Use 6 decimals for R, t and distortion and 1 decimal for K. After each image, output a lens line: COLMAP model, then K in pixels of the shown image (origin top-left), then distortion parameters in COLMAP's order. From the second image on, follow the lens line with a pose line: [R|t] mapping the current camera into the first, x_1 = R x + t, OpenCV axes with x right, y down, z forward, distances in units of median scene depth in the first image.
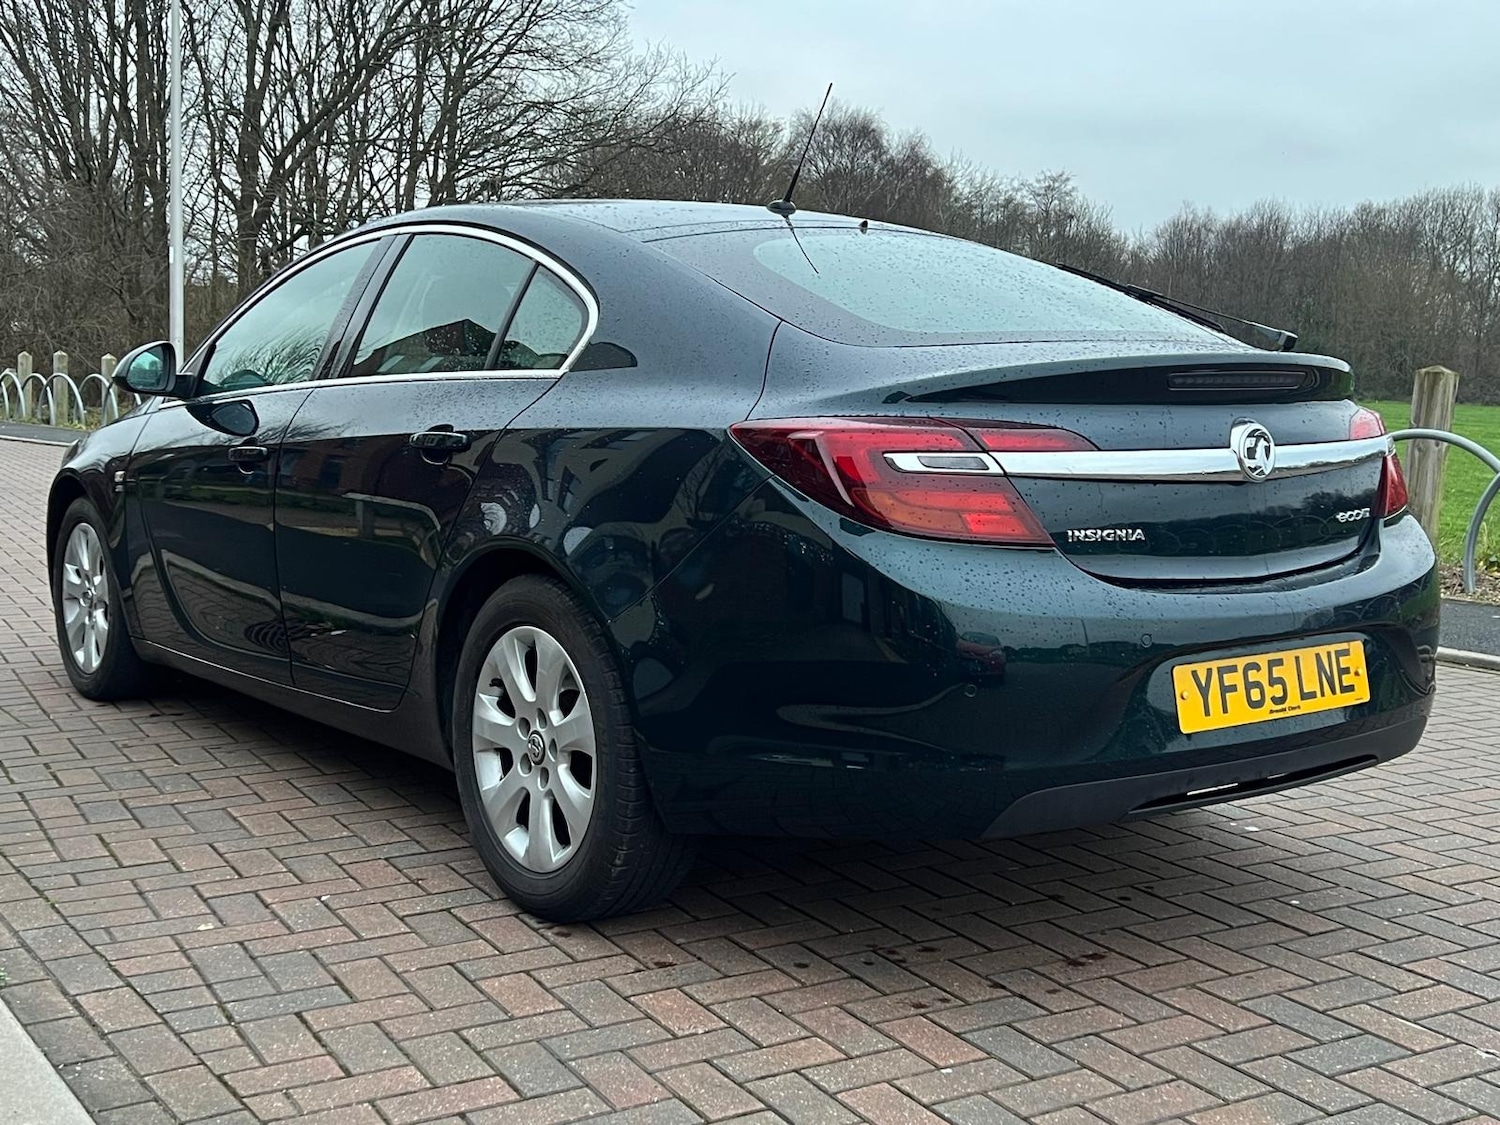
lens RADIAL K [[1781.3, 0, 742.4], [0, 1781.3, 562.9], [0, 0, 1]] dist [0.166797, -0.410306]
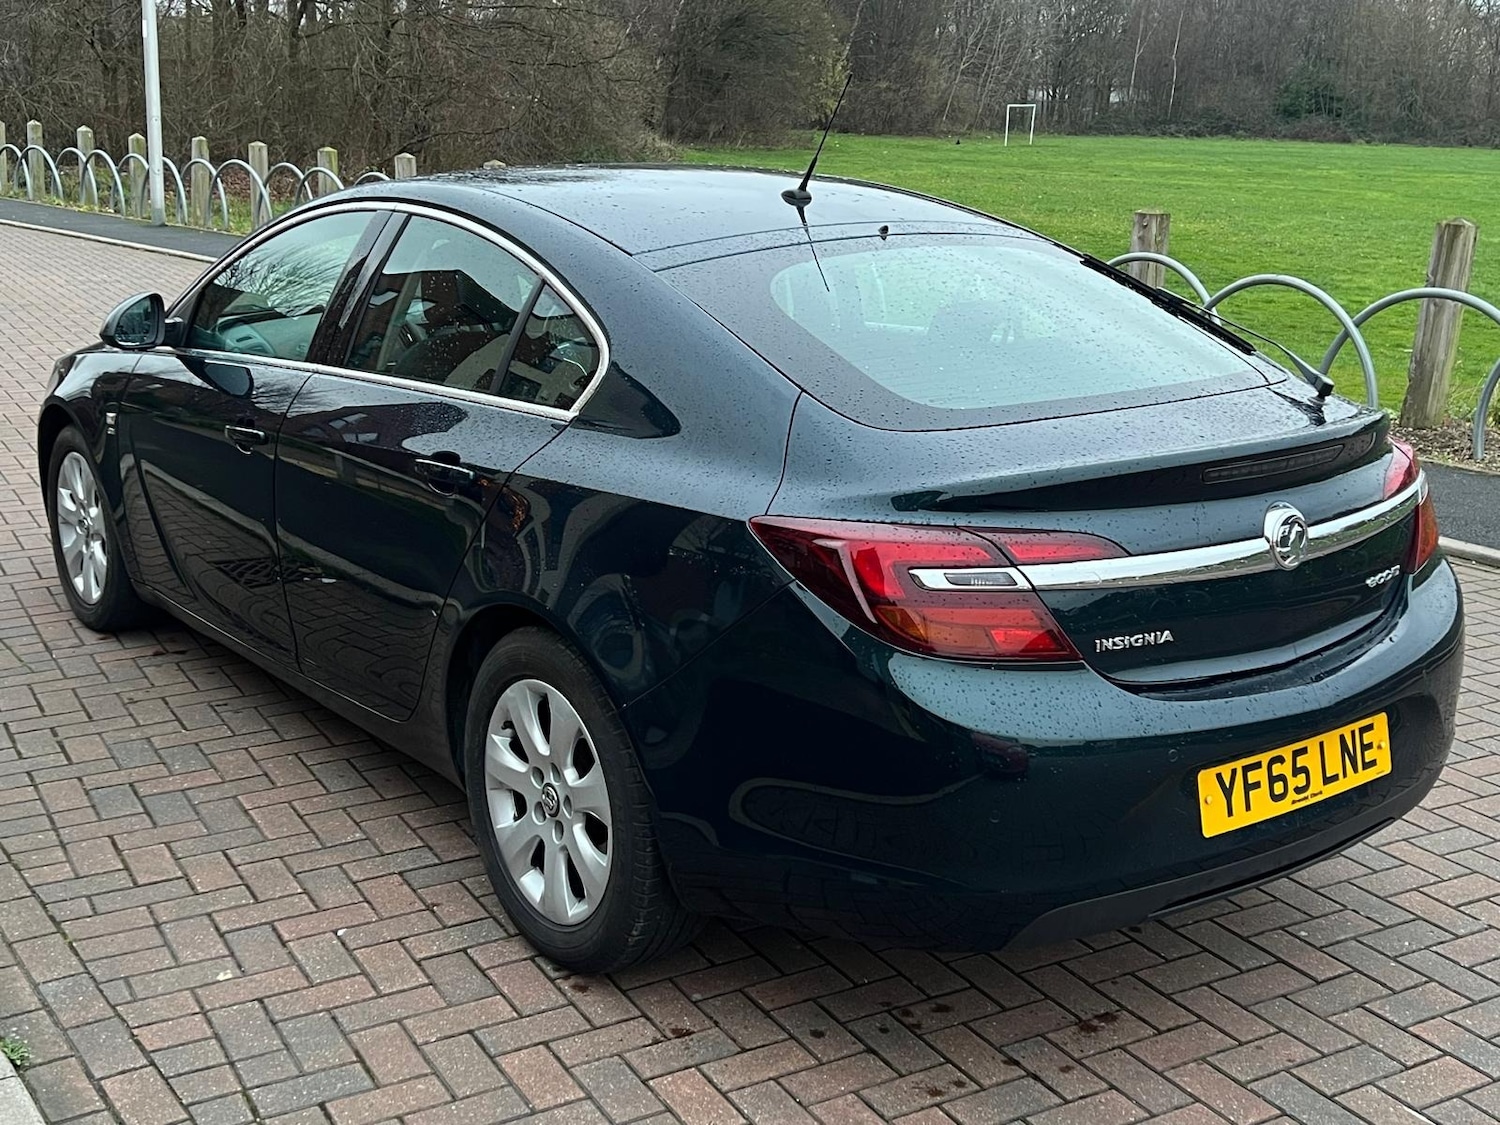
lens RADIAL K [[1782.8, 0, 750.0], [0, 1782.8, 562.5], [0, 0, 1]] dist [0.150110, -0.346820]
pose [[0.999965, 0.001495, 0.008290, -0.013786], [-0.002667, 0.989691, 0.143194, -0.181753], [-0.007991, -0.143211, 0.989660, 0.036100]]
